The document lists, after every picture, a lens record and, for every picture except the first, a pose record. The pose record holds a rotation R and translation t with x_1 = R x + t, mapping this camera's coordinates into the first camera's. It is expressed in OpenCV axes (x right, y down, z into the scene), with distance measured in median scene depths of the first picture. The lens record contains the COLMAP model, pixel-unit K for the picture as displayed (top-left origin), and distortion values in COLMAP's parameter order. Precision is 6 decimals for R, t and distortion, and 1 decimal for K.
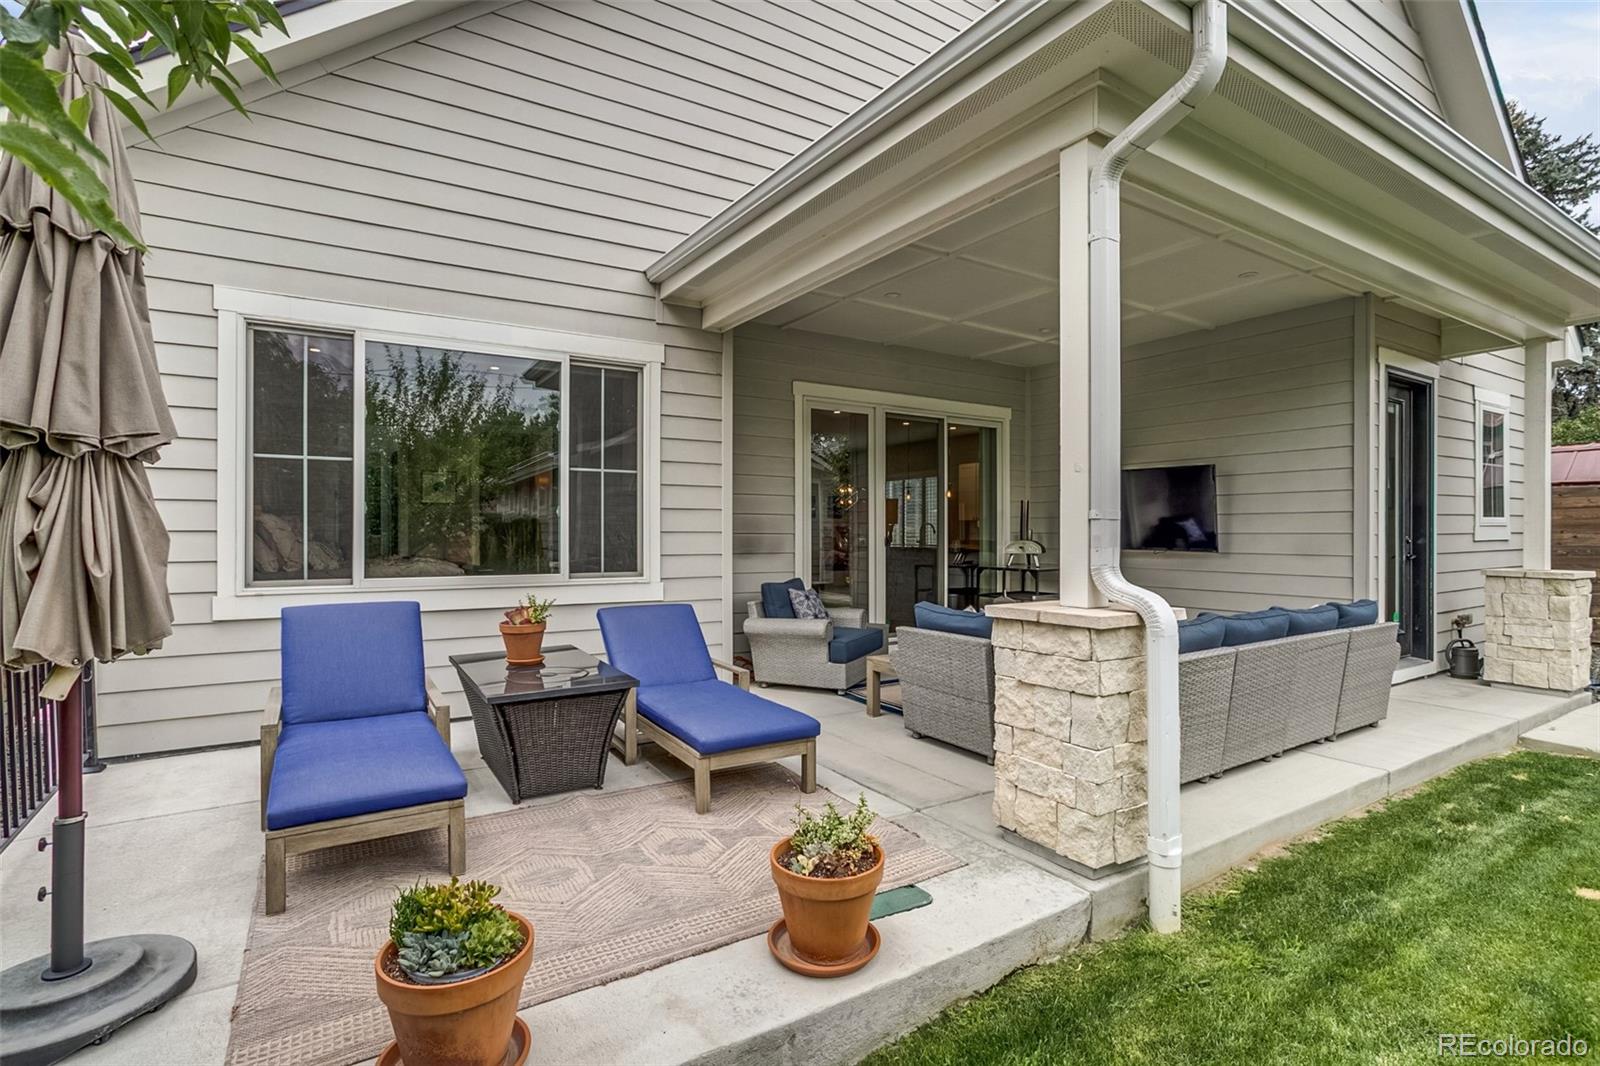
lens RADIAL K [[775.5, 0, 799.5], [0, 775.5, 525.0], [0, 0, 1]] dist [-0.036778, 0.002877]
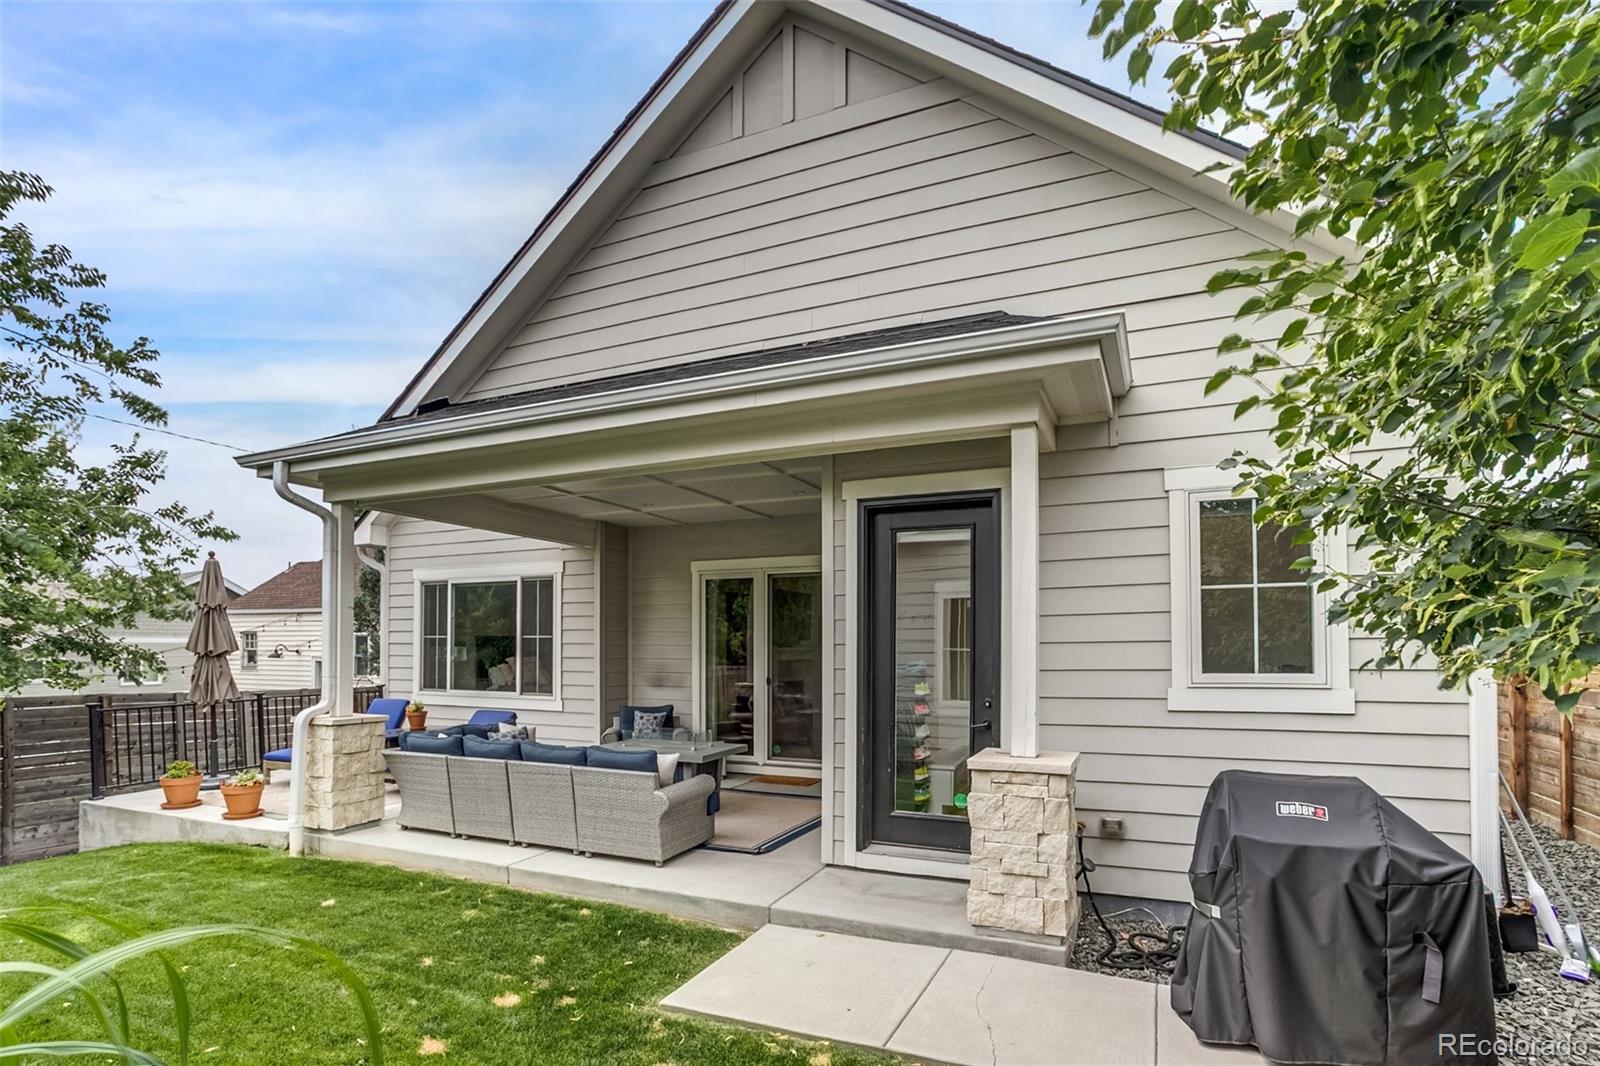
lens RADIAL K [[775.5, 0, 797.7], [0, 775.5, 540.4], [0, 0, 1]] dist [-0.036778, 0.002877]
pose [[0.537347, -0.122156, -0.834467, 1.524878], [0.000254, 0.989478, -0.144684, -0.027978], [0.843361, 0.077533, 0.531724, 0.509906]]
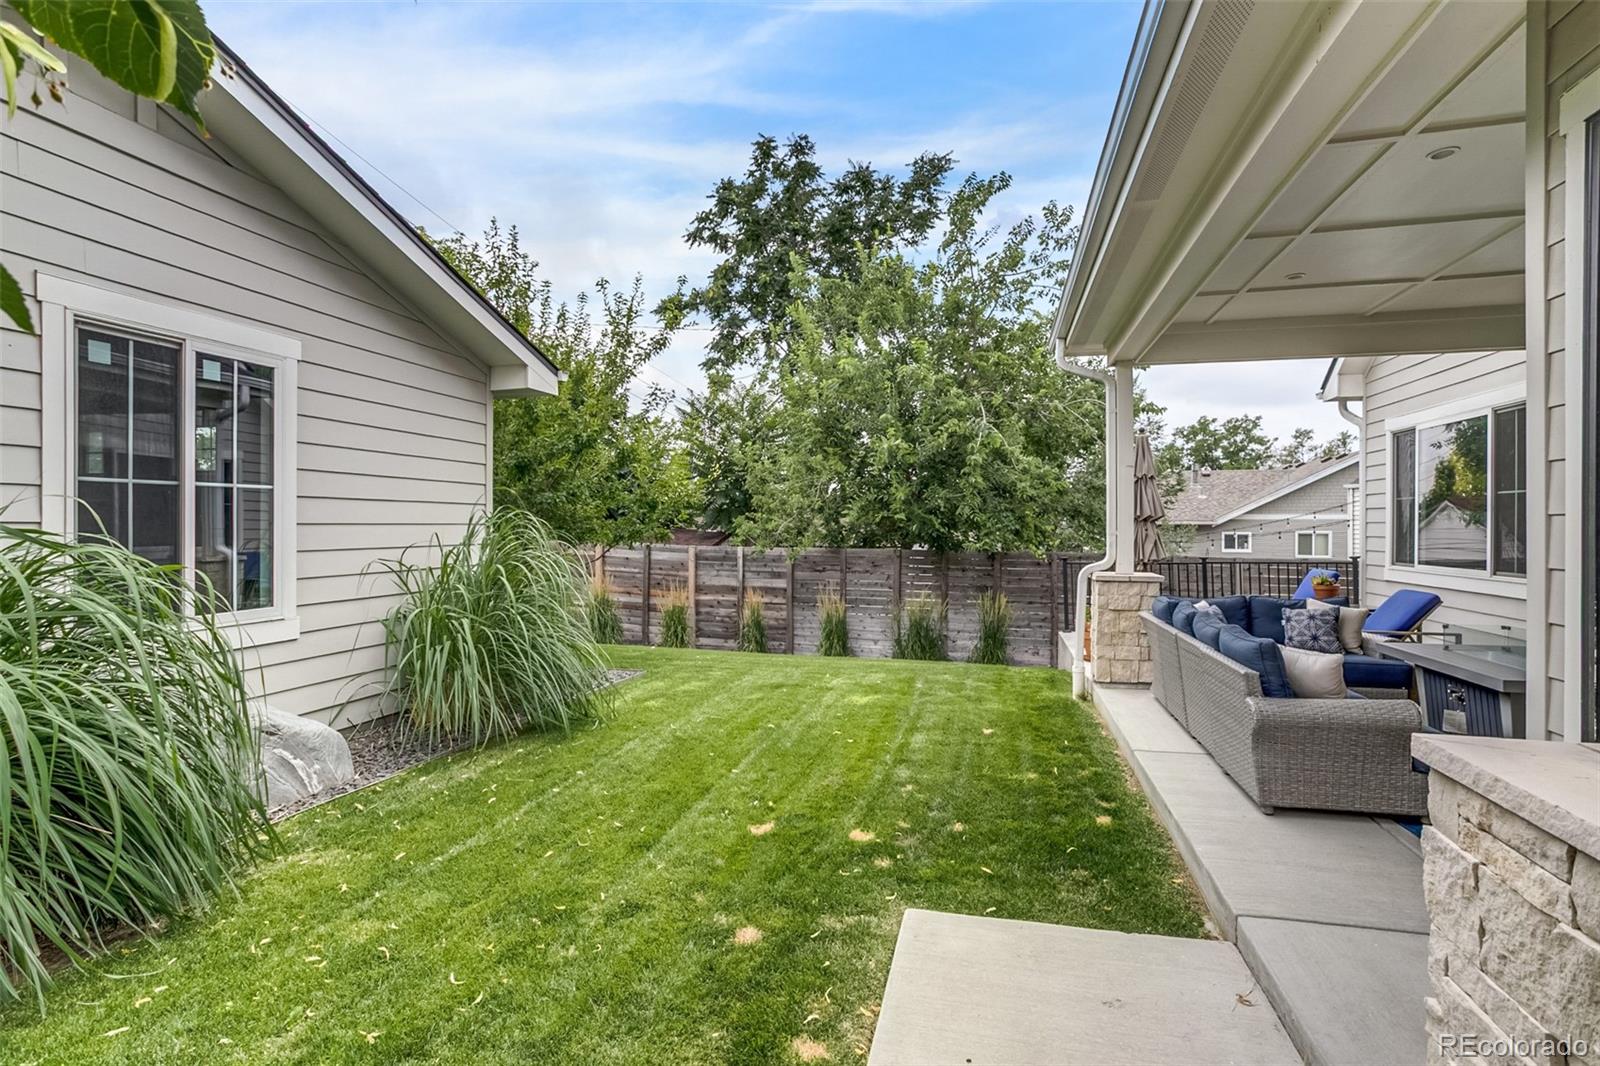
lens RADIAL K [[775.5, 0, 797.6], [0, 775.5, 532.4], [0, 0, 1]] dist [-0.036778, 0.002877]
pose [[-0.724778, -0.000474, -0.688982, 1.328569], [-0.010196, 0.999898, 0.010038, -0.003947], [0.688907, 0.014300, -0.724709, 1.030983]]
